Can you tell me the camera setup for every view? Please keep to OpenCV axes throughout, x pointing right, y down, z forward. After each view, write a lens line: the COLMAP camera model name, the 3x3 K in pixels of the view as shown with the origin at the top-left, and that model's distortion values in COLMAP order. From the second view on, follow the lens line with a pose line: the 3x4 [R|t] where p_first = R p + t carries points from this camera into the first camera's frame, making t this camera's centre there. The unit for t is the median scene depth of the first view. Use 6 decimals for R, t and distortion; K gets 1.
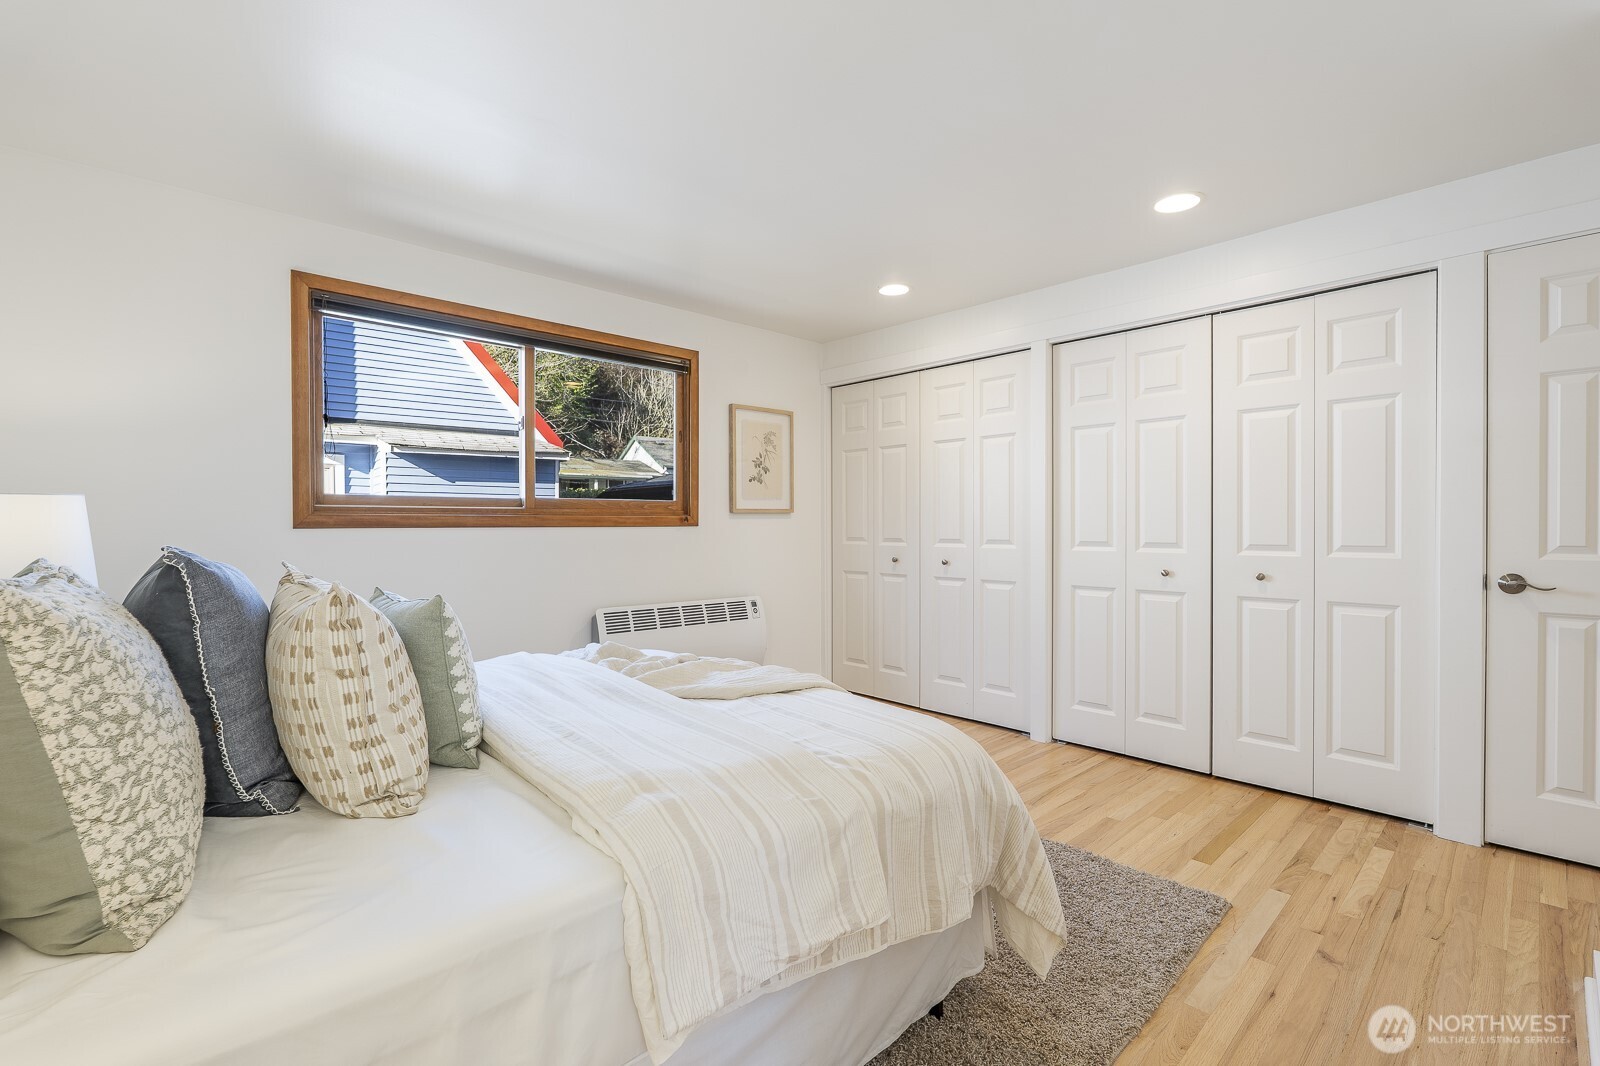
lens RADIAL K [[731.7, 0, 799.5], [0, 731.7, 530.5], [0, 0, 1]] dist [-0.000972, -0.000017]
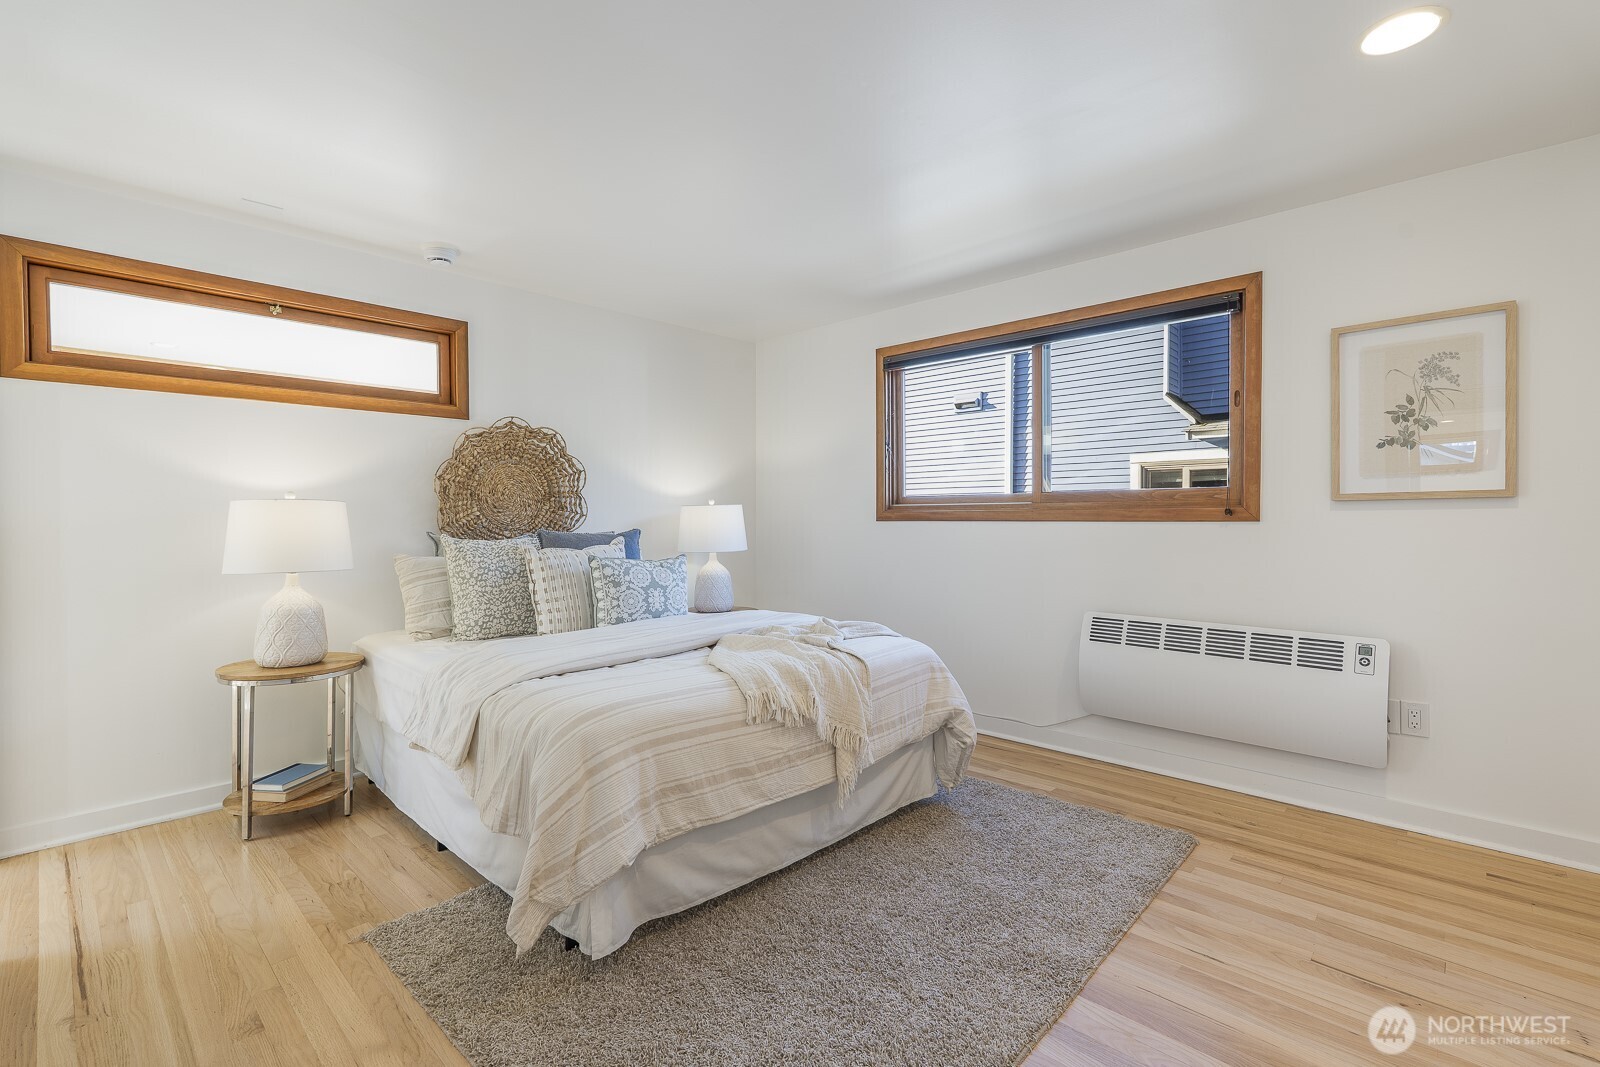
lens RADIAL K [[731.7, 0, 799.8], [0, 731.7, 524.2], [0, 0, 1]] dist [-0.000972, -0.000017]
pose [[0.039805, 0.010983, -0.999147, 0.543302], [-0.006794, 0.999919, 0.010721, -0.007468], [0.999184, 0.006362, 0.039876, 0.529587]]
